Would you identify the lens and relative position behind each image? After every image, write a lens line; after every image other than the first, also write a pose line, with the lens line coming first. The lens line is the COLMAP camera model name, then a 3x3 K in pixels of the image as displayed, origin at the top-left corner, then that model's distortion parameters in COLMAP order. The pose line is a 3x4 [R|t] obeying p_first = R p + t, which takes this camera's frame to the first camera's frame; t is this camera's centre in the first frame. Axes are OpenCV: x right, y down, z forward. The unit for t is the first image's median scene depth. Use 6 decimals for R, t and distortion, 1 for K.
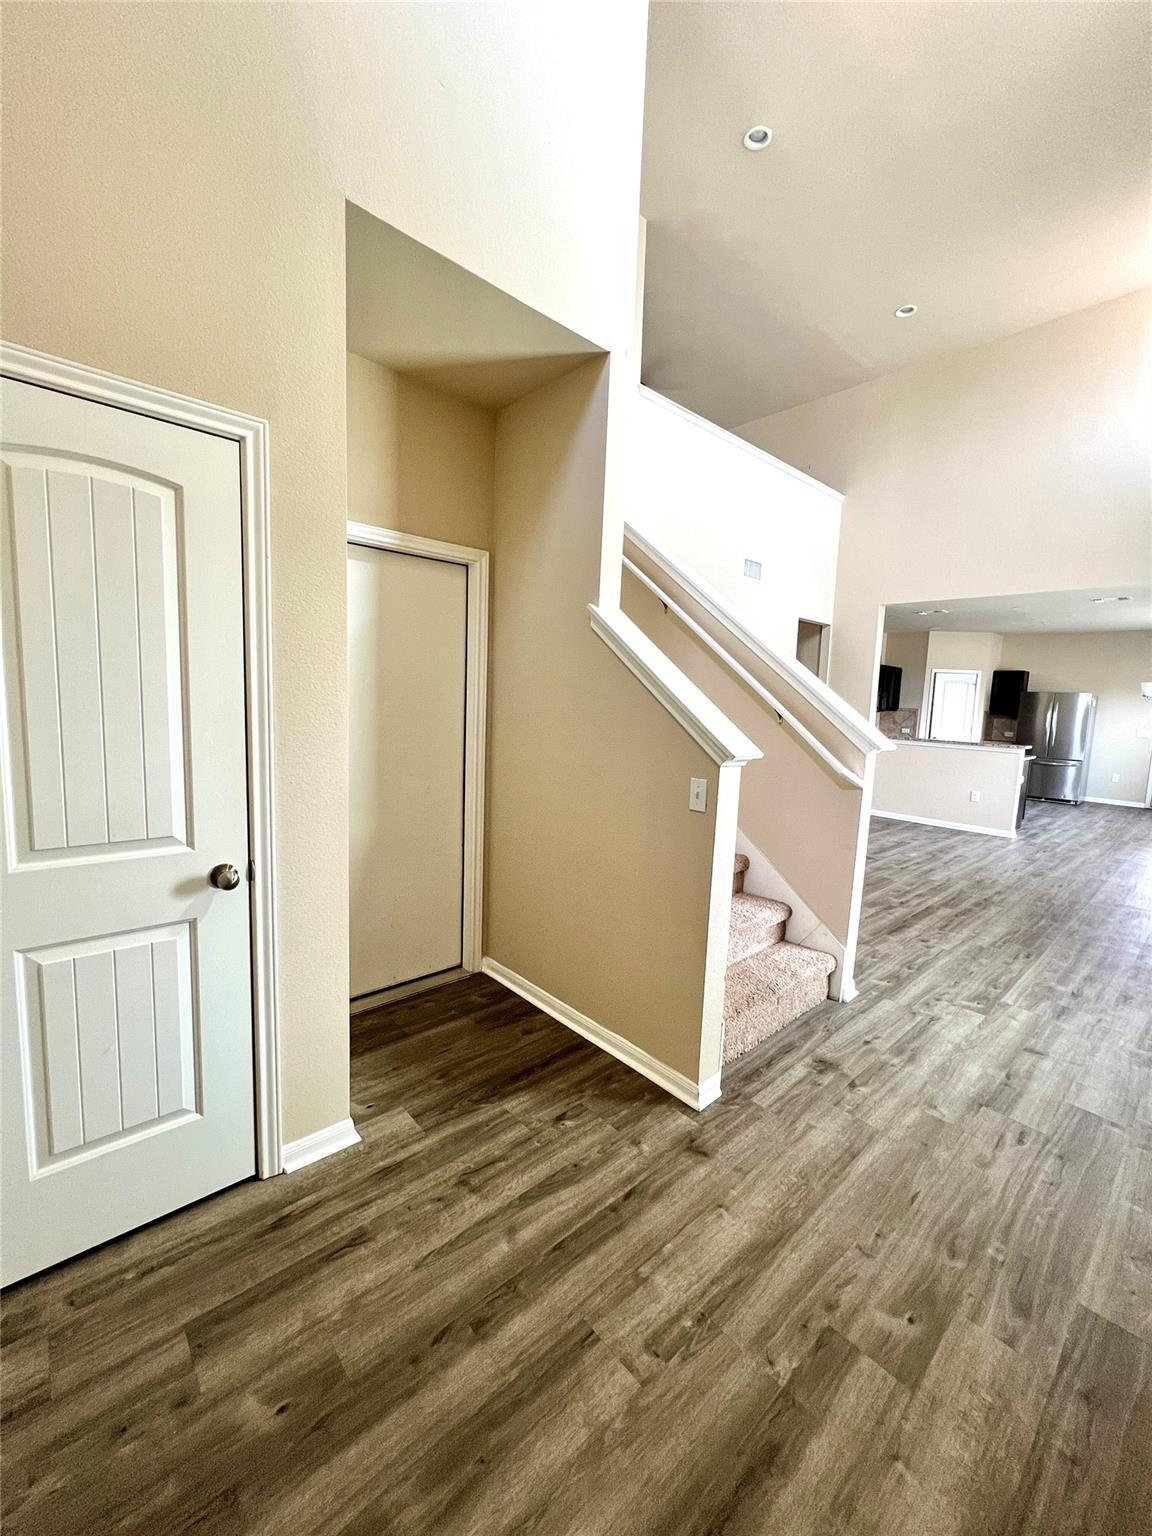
lens RADIAL K [[615.2, 0, 576.0], [0, 615.2, 768.0], [0, 0, 1]] dist [0.000576, 0.000621]
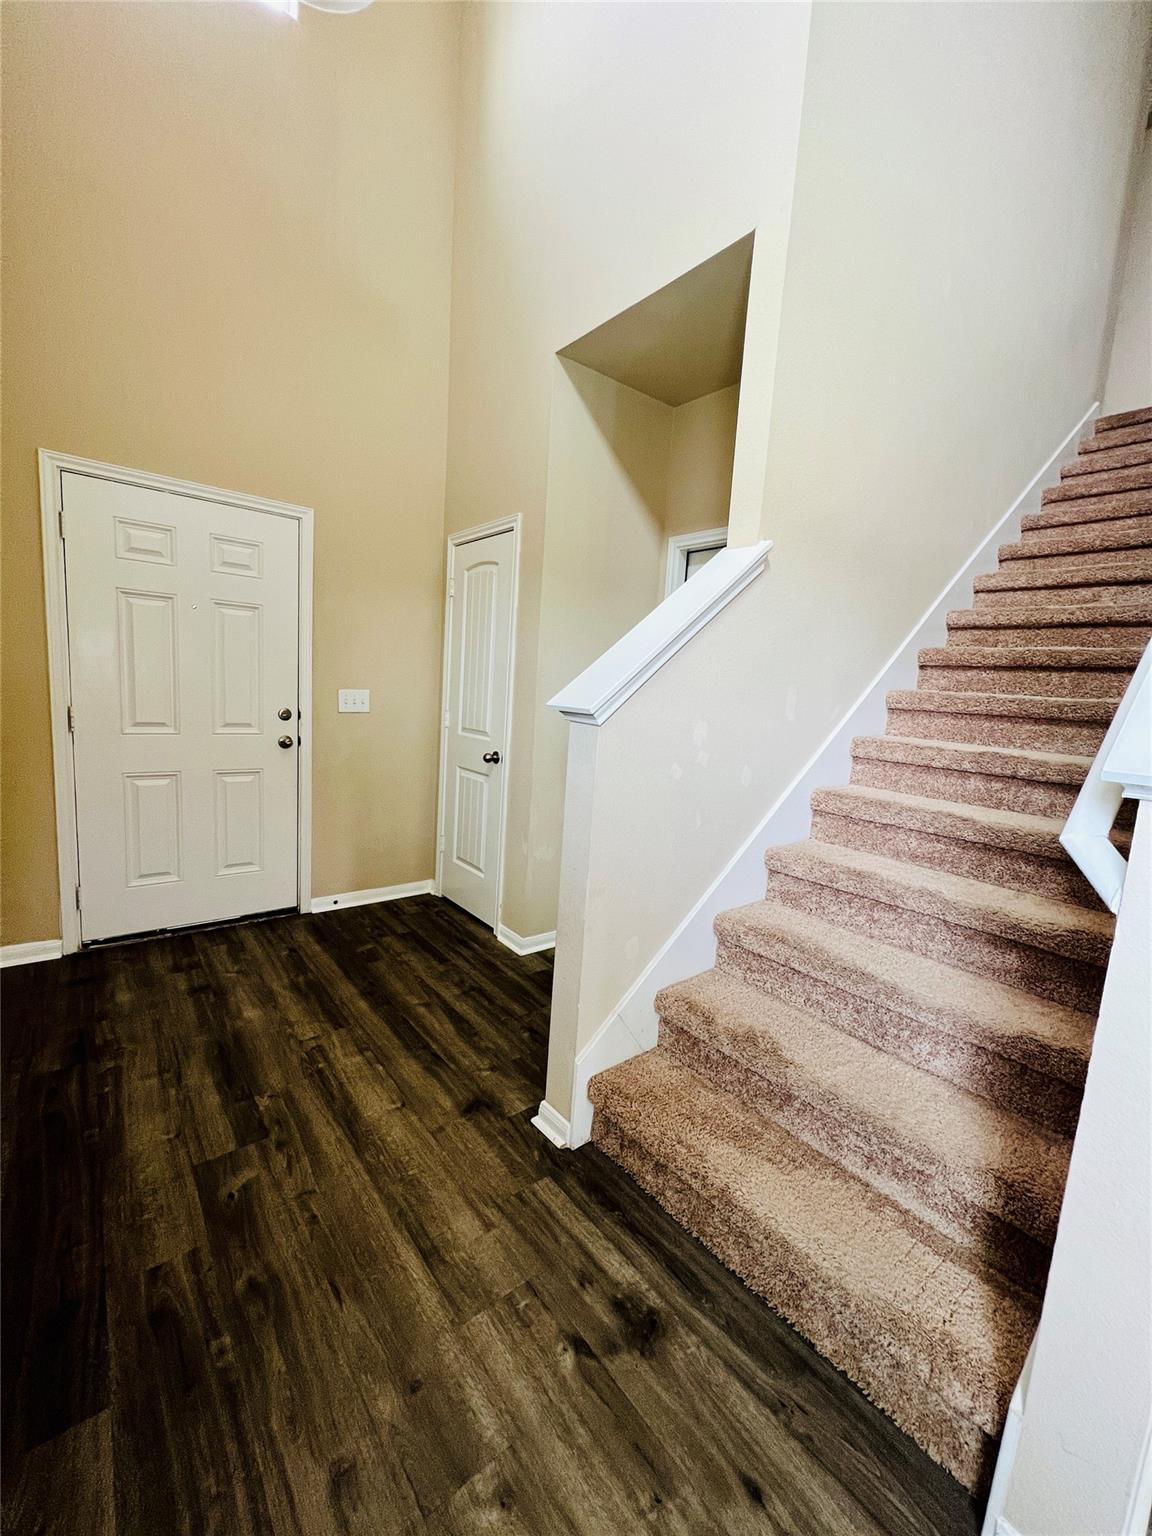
lens RADIAL K [[615.2, 0, 576.0], [0, 615.2, 768.0], [0, 0, 1]] dist [0.000576, 0.000621]
pose [[-0.057901, 0.090197, -0.994239, 1.315896], [-0.178585, 0.978910, 0.099207, -0.030712], [0.982219, 0.183300, -0.040572, 1.311125]]
